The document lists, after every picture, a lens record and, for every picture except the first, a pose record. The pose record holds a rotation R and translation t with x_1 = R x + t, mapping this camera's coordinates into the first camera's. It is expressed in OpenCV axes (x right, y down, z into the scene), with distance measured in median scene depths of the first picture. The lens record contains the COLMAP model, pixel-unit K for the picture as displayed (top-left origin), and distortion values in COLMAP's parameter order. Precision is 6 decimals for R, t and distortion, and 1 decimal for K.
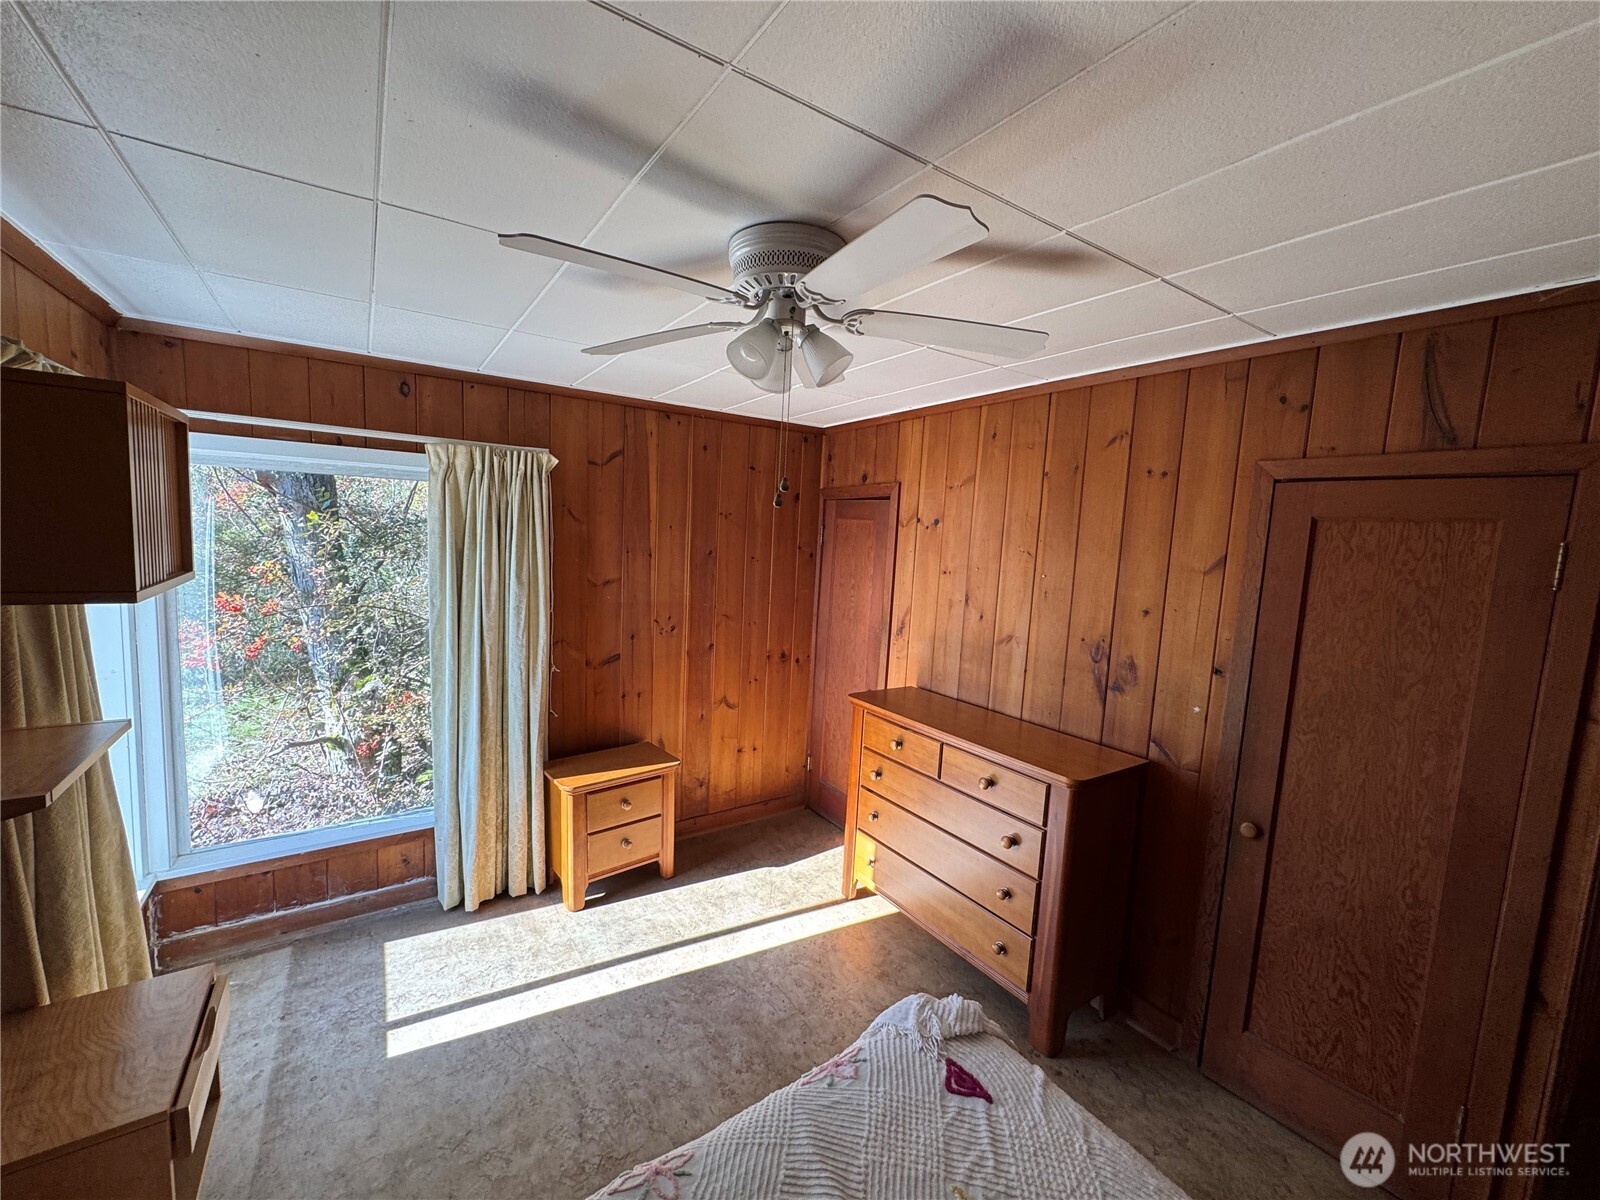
lens RADIAL K [[637.9, 0, 802.7], [0, 637.9, 599.4], [0, 0, 1]] dist [-0.004624, 0.000655]
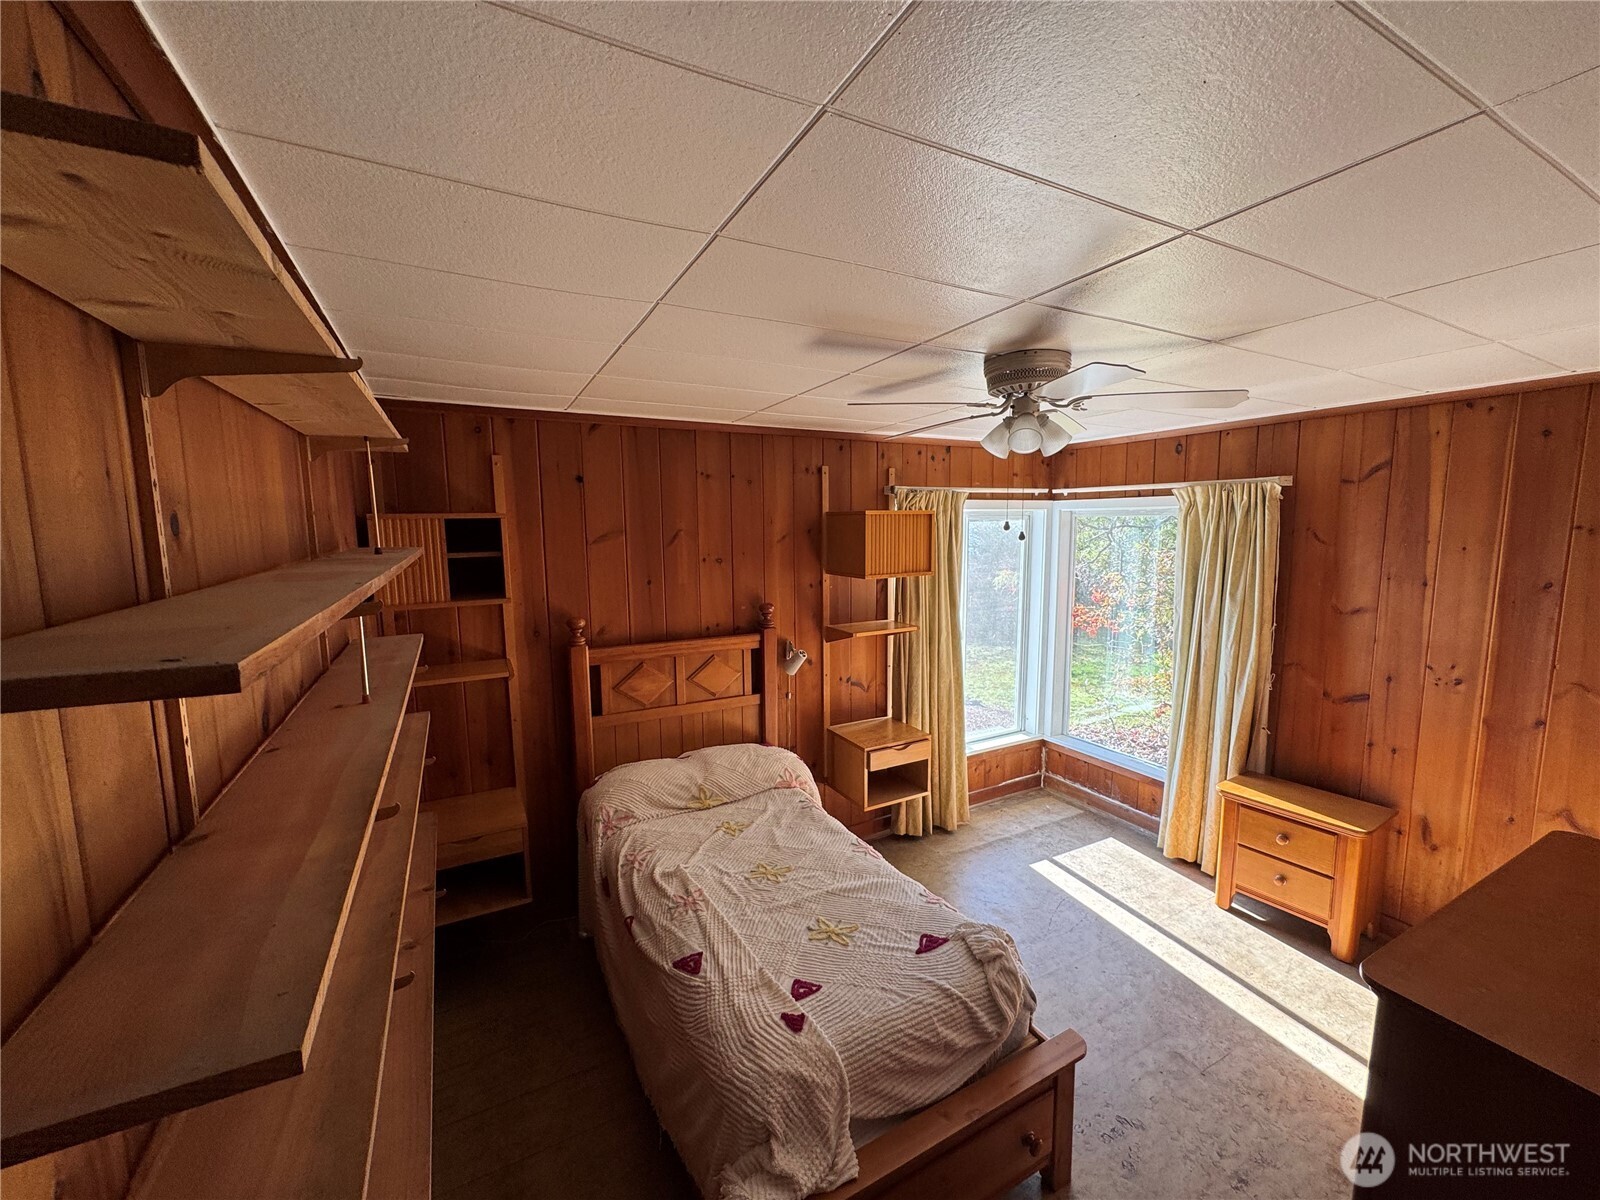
lens RADIAL K [[637.9, 0, 800.1], [0, 637.9, 599.8], [0, 0, 1]] dist [-0.004624, 0.000655]
pose [[-0.109706, 0.071711, -0.991374, 0.727830], [-0.101117, 0.991414, 0.082904, -0.040866], [0.988807, 0.109339, -0.101512, 0.341663]]
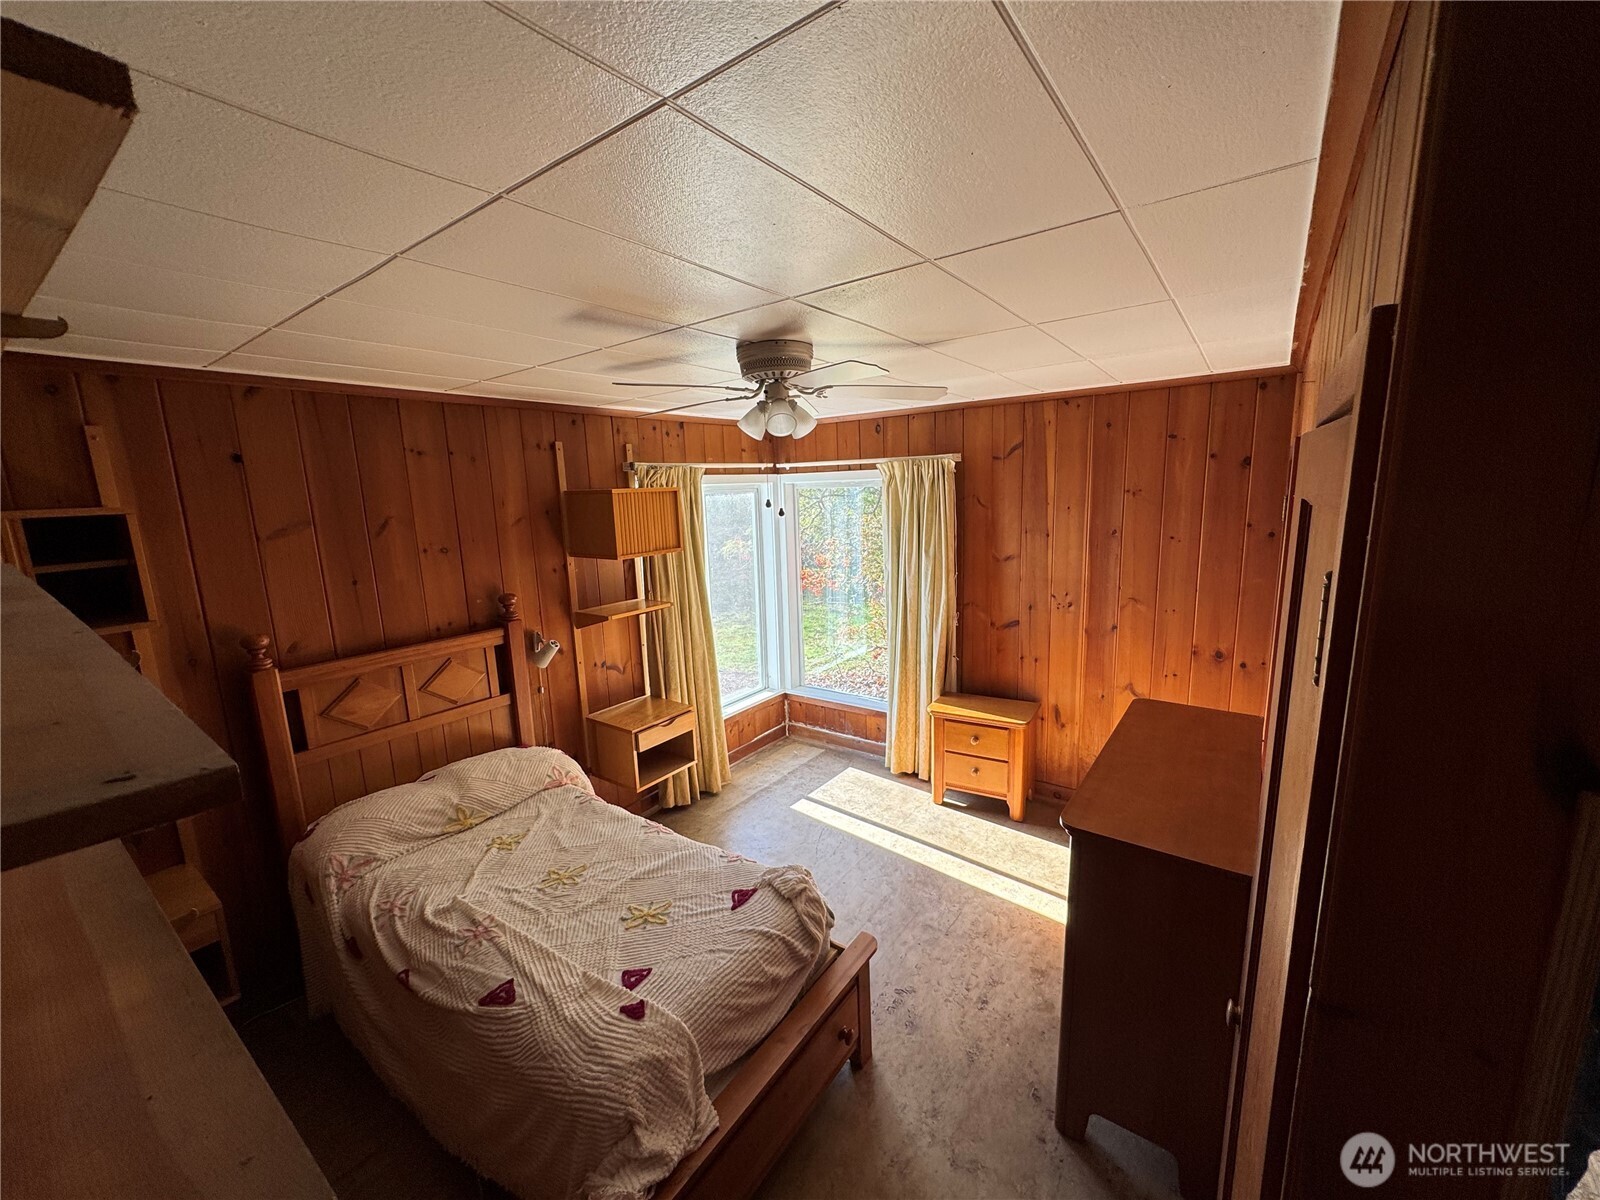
lens RADIAL K [[637.9, 0, 799.4], [0, 637.9, 600.2], [0, 0, 1]] dist [-0.004624, 0.000655]
pose [[0.332284, 0.106201, -0.937181, 0.735442], [-0.049563, 0.994234, 0.095093, -0.046301], [0.941876, 0.014852, 0.335632, 0.267706]]
